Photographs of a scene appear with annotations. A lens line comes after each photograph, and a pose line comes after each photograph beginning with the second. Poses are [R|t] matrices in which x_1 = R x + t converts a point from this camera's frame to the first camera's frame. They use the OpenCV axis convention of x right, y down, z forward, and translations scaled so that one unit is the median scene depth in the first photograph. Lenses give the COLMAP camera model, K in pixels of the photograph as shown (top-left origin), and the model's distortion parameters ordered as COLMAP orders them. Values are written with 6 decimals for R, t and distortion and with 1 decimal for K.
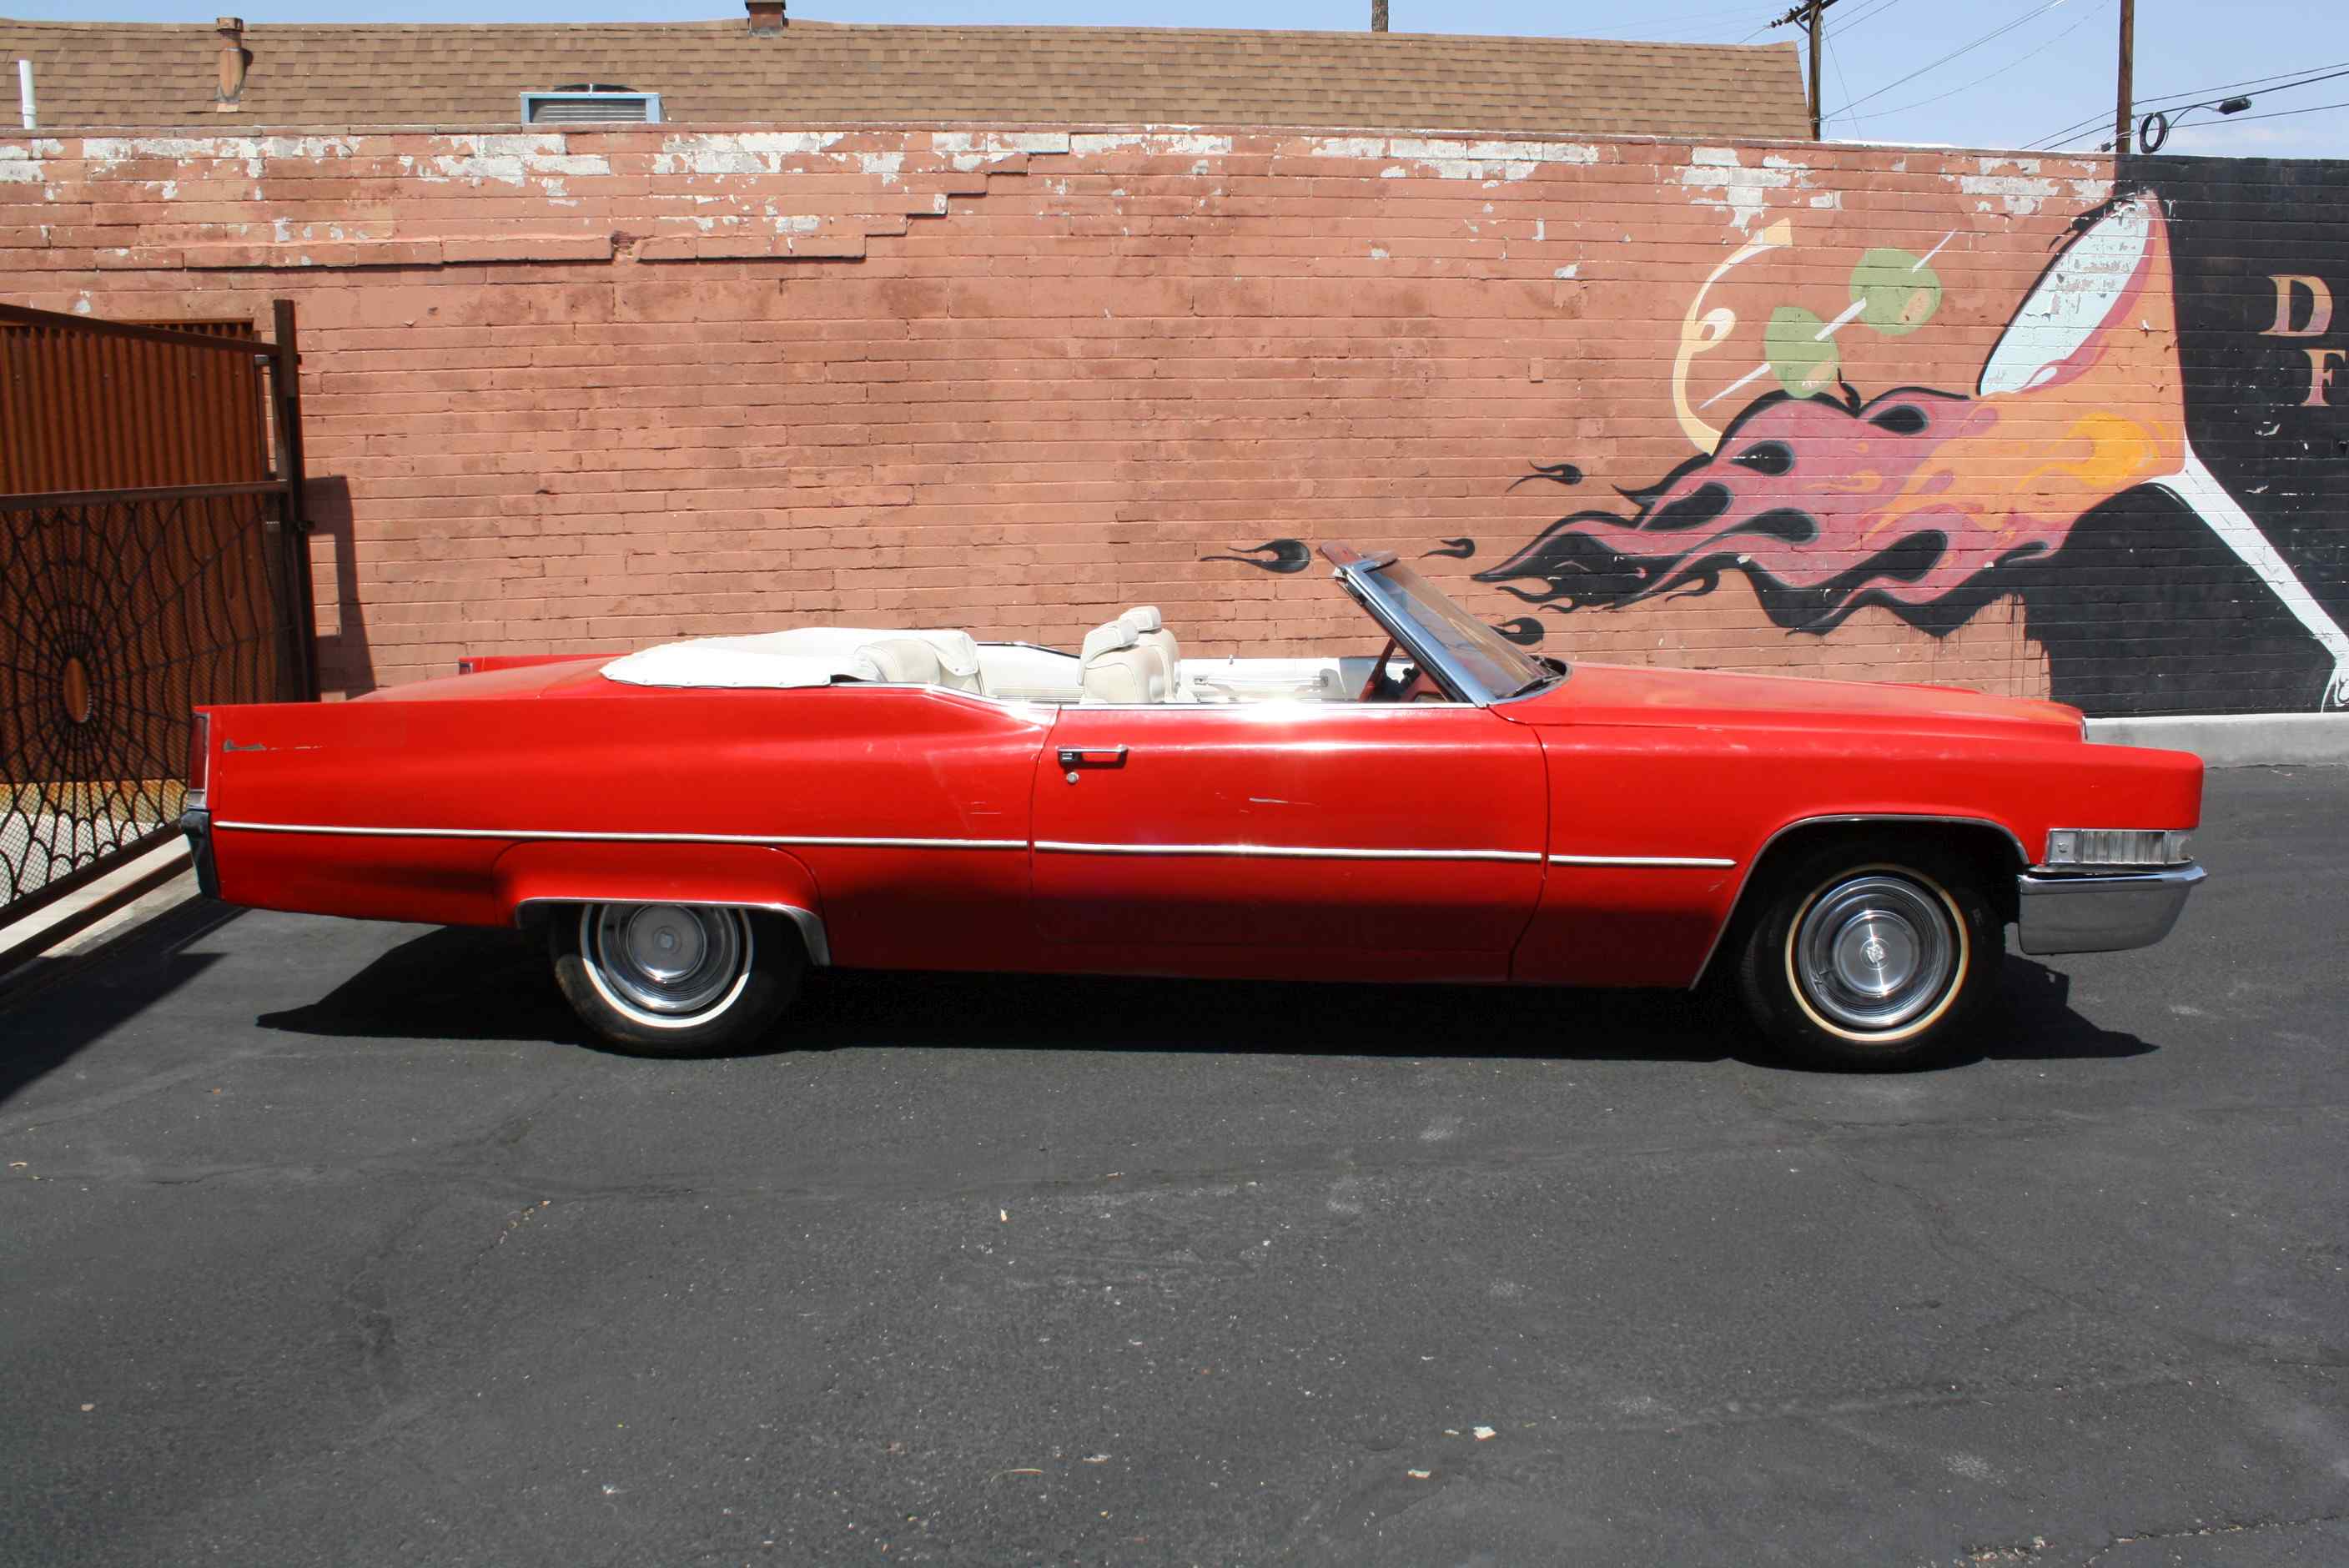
lens RADIAL K [[2005.2, 0, 1179.1], [0, 2005.2, 778.7], [0, 0, 1]] dist [-0.166850, 0.150157]
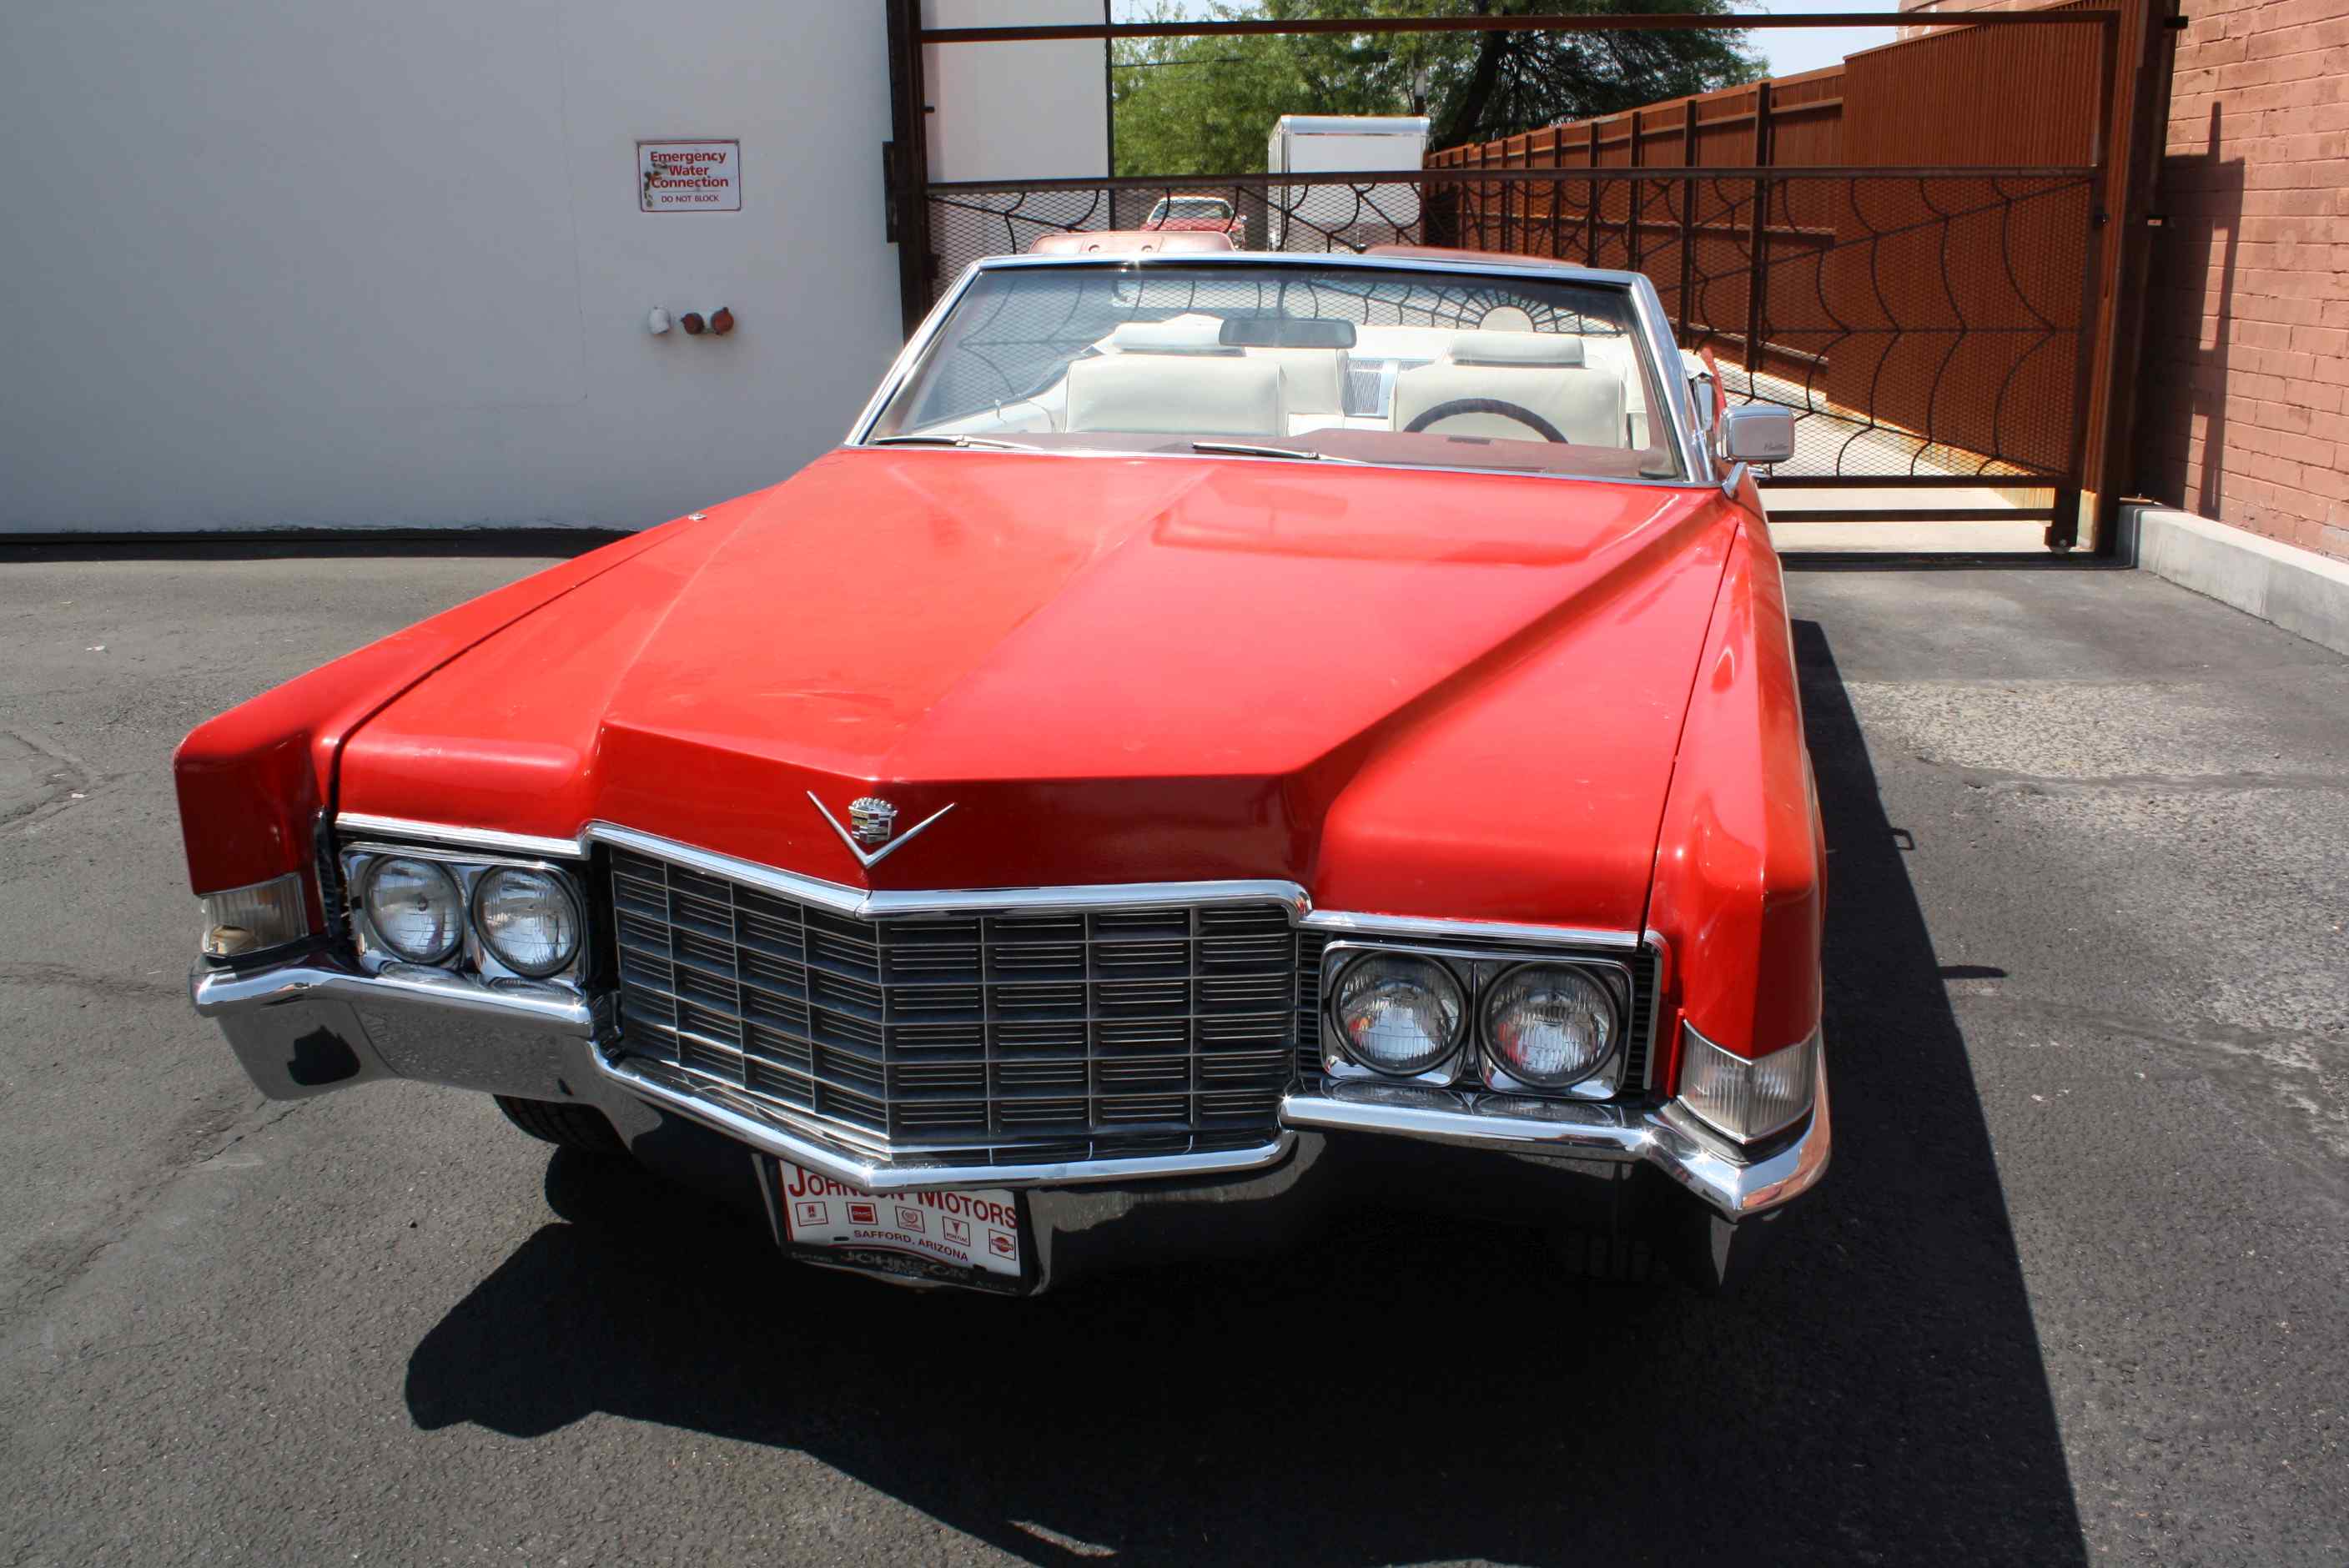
lens RADIAL K [[2001.1, 0, 1179.4], [0, 2001.1, 776.8], [0, 0, 1]] dist [-0.170197, 0.154482]
pose [[-0.169748, 0.282235, -0.944208, 0.471796], [-0.137681, 0.941924, 0.306304, -0.089814], [0.975823, 0.181994, -0.121031, 0.660550]]
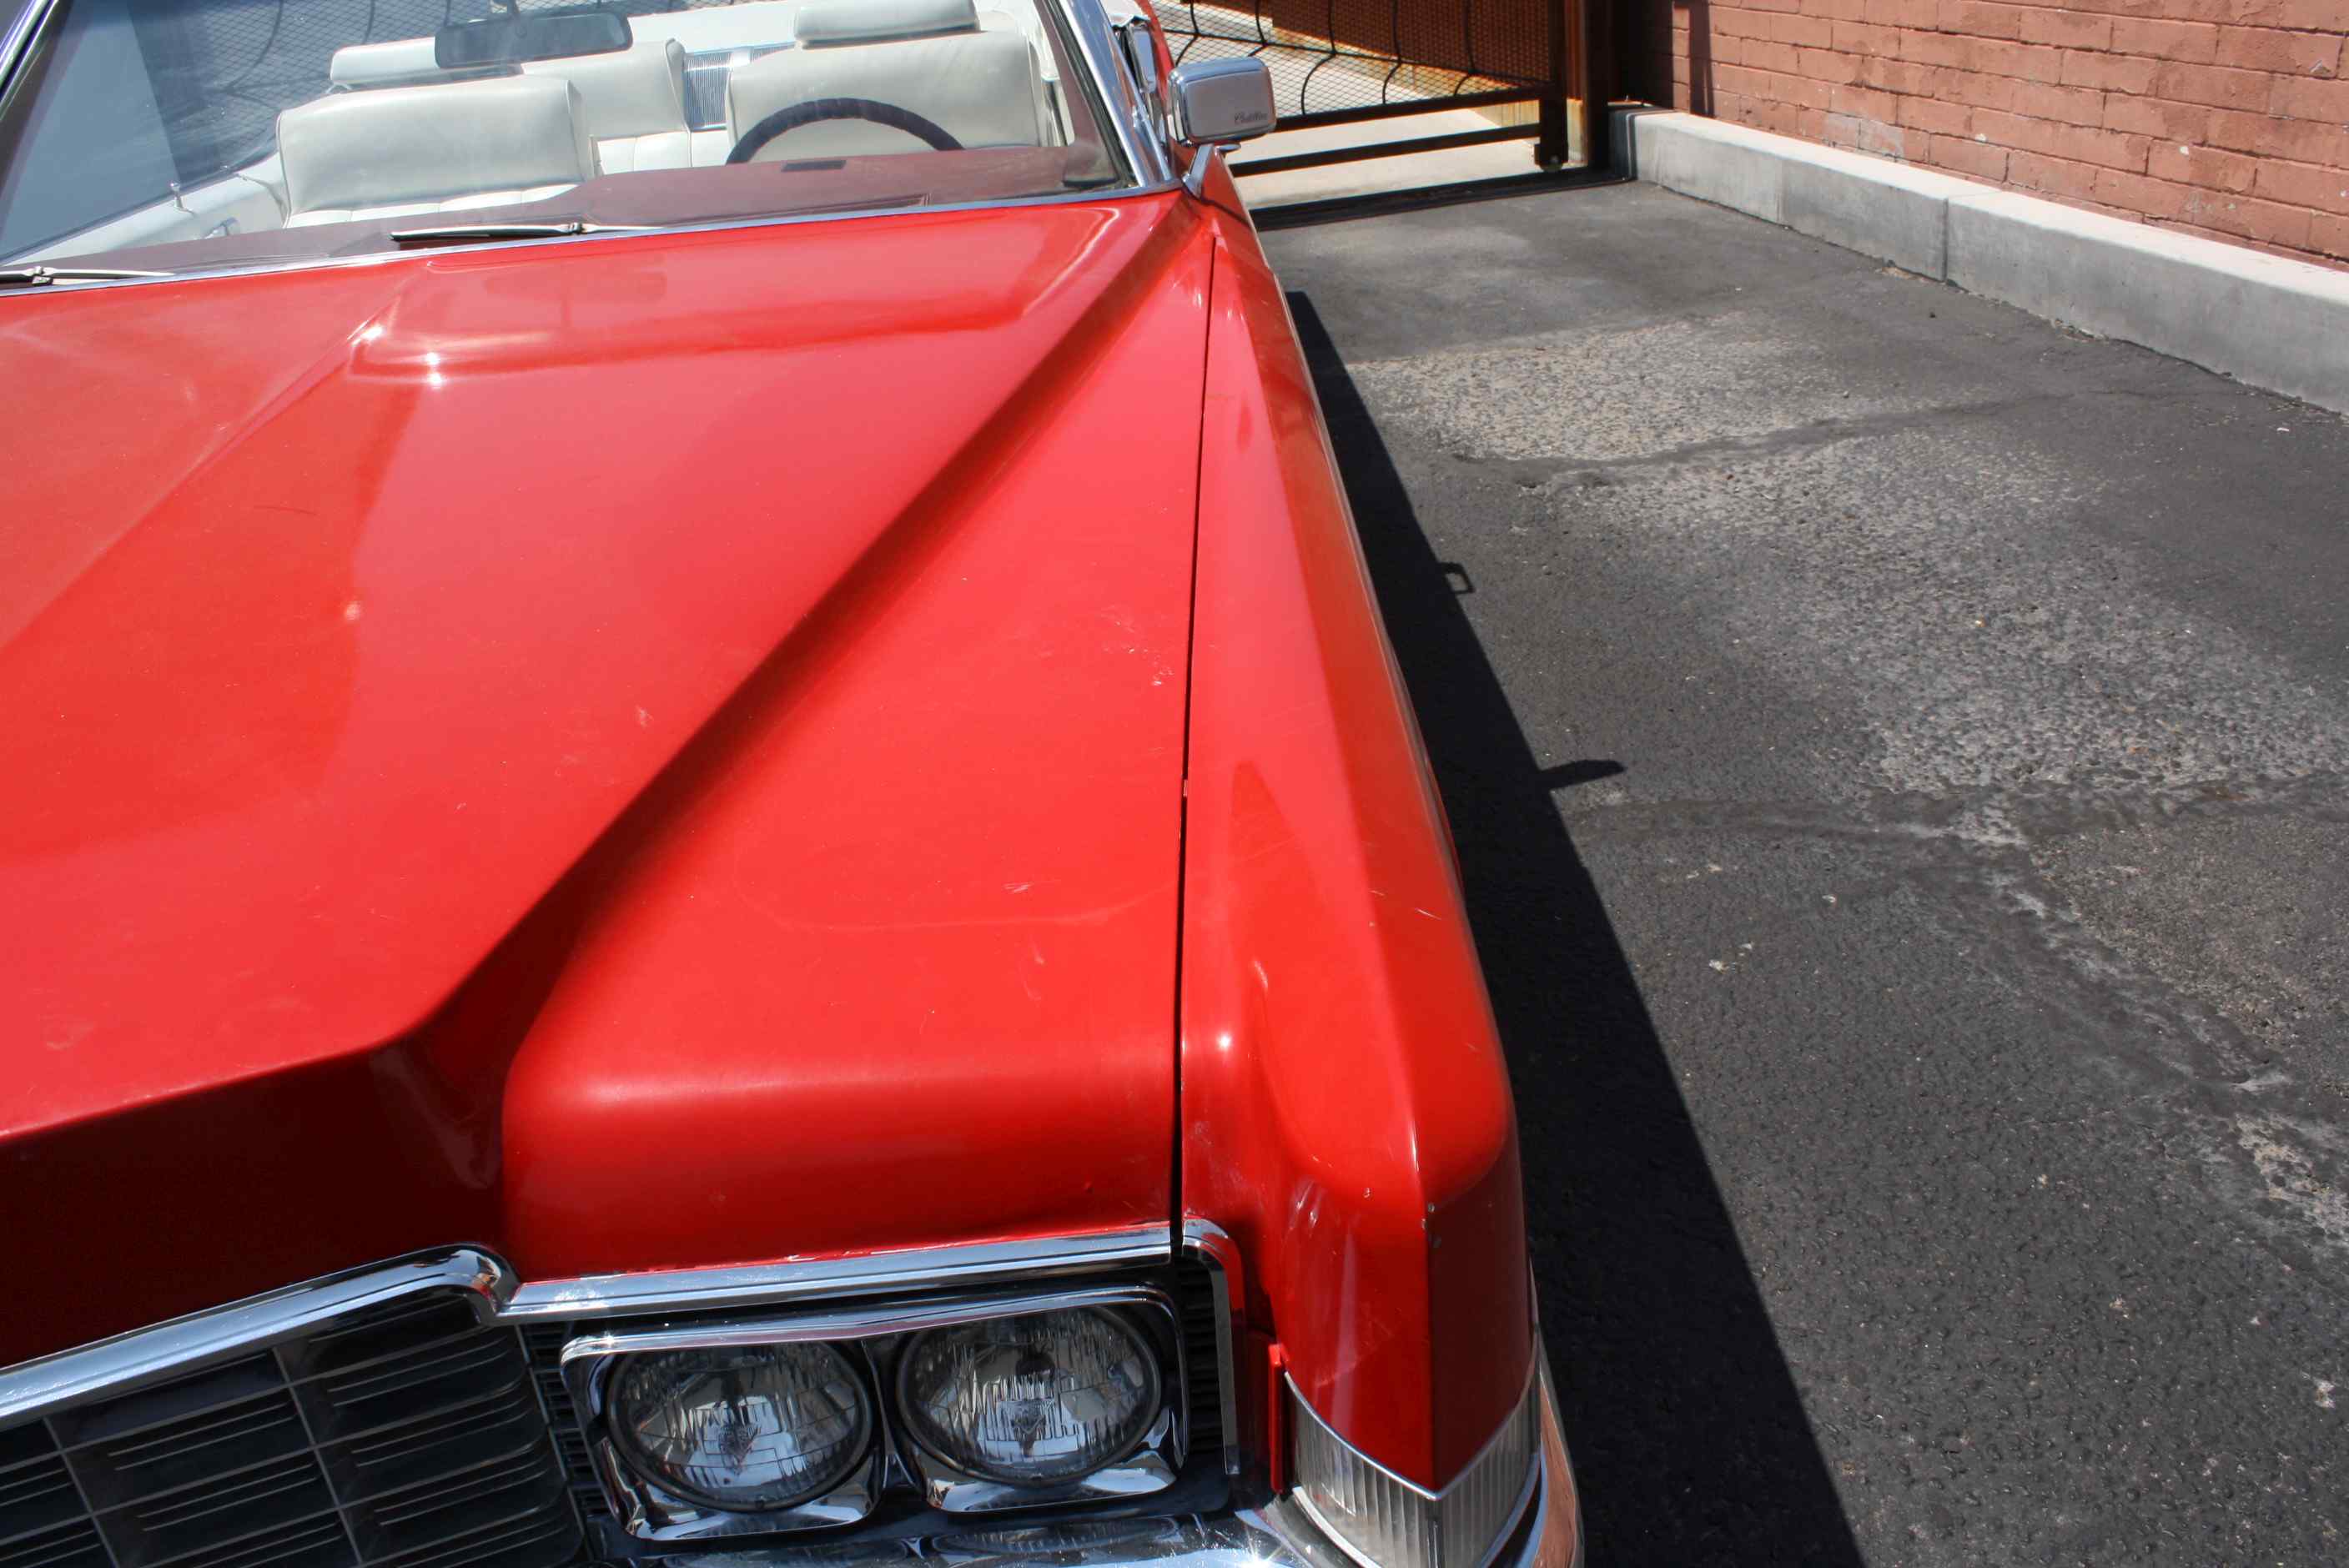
lens RADIAL K [[1974.3, 0, 1187.1], [0, 1974.3, 784.7], [0, 0, 1]] dist [-0.172389, 0.153503]
pose [[0.114613, 0.442258, -0.889534, 0.353231], [-0.066583, 0.896842, 0.437312, -0.082943], [0.991176, 0.009106, 0.132237, 0.672452]]
